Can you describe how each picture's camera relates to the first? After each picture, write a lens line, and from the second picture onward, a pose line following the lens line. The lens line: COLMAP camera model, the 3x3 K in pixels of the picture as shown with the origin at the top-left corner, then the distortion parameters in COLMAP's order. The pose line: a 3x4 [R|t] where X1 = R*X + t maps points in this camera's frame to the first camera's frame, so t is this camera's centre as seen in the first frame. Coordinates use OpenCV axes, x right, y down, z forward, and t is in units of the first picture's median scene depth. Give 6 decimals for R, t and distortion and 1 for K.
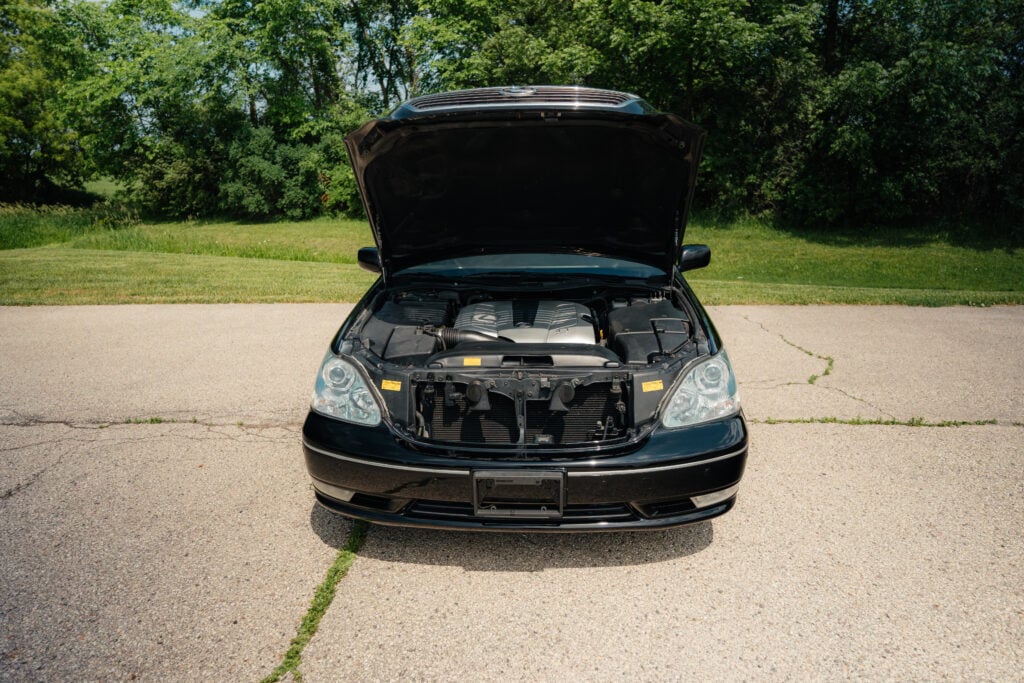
lens RADIAL K [[658.9, 0, 518.0], [0, 658.9, 349.4], [0, 0, 1]] dist [-0.024511, 0.031288]
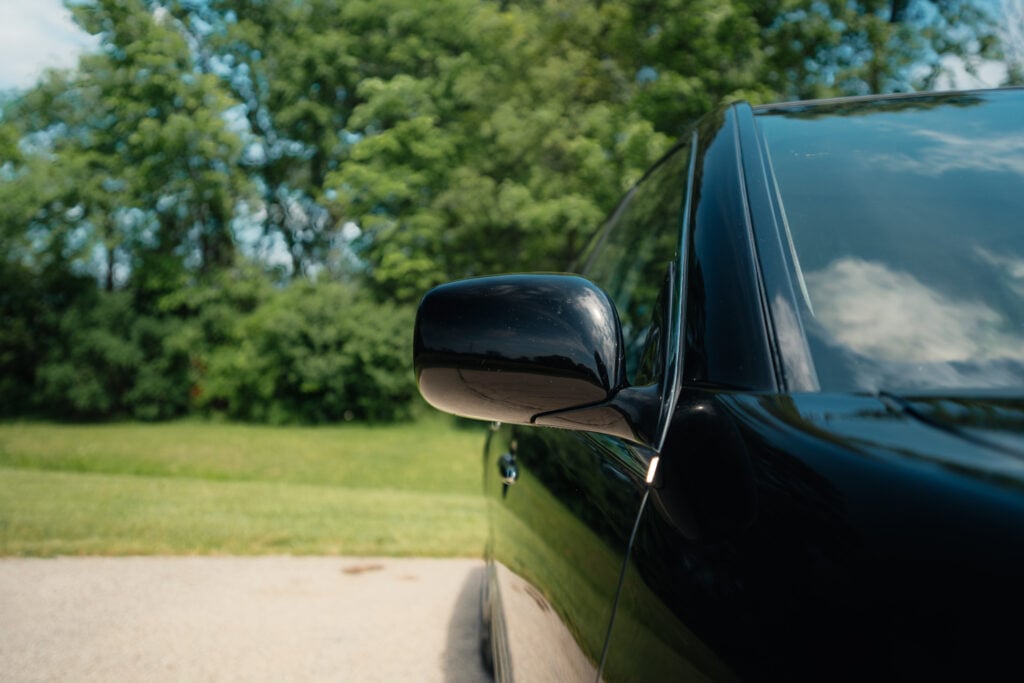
lens RADIAL K [[782.8, 0, 511.0], [0, 782.8, 347.7], [0, 0, 1]] dist [-0.002193, 0.017352]
pose [[0.994448, 0.031912, 0.100276, -0.061298], [0.001055, 0.949839, -0.312737, -0.020271], [-0.105226, 0.311106, 0.944532, 0.215537]]
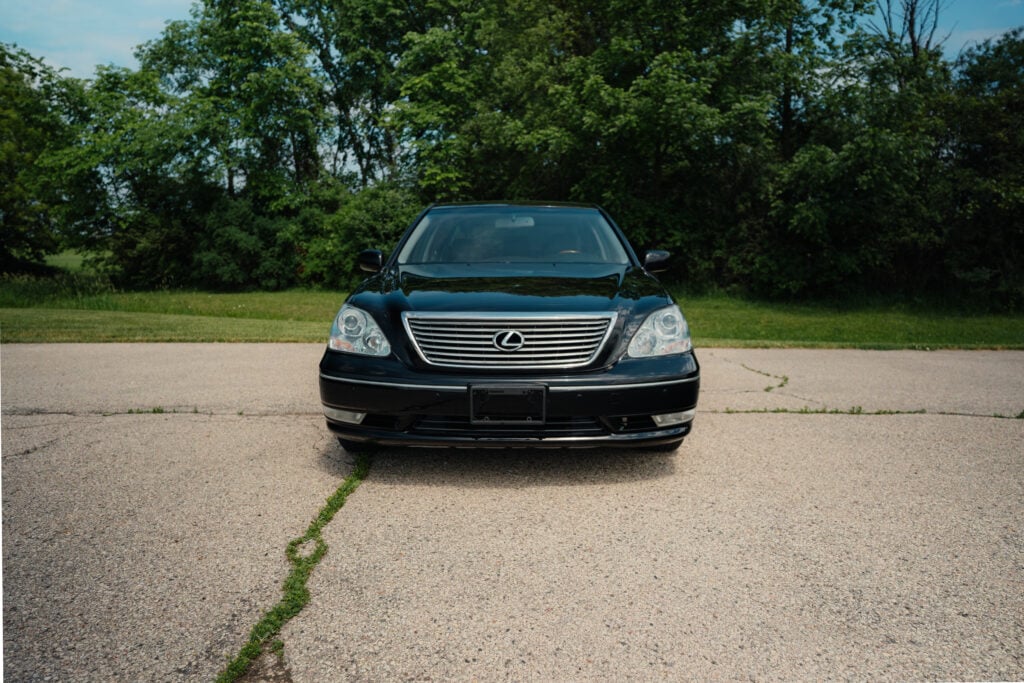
lens RADIAL K [[683.6, 0, 529.4], [0, 683.6, 354.0], [0, 0, 1]] dist [-0.013047, 0.023999]
pose [[0.998395, 0.007729, 0.056111, -0.004977], [-0.000078, 0.990832, -0.135102, 0.047855], [-0.056641, 0.134881, 0.989242, -0.038345]]
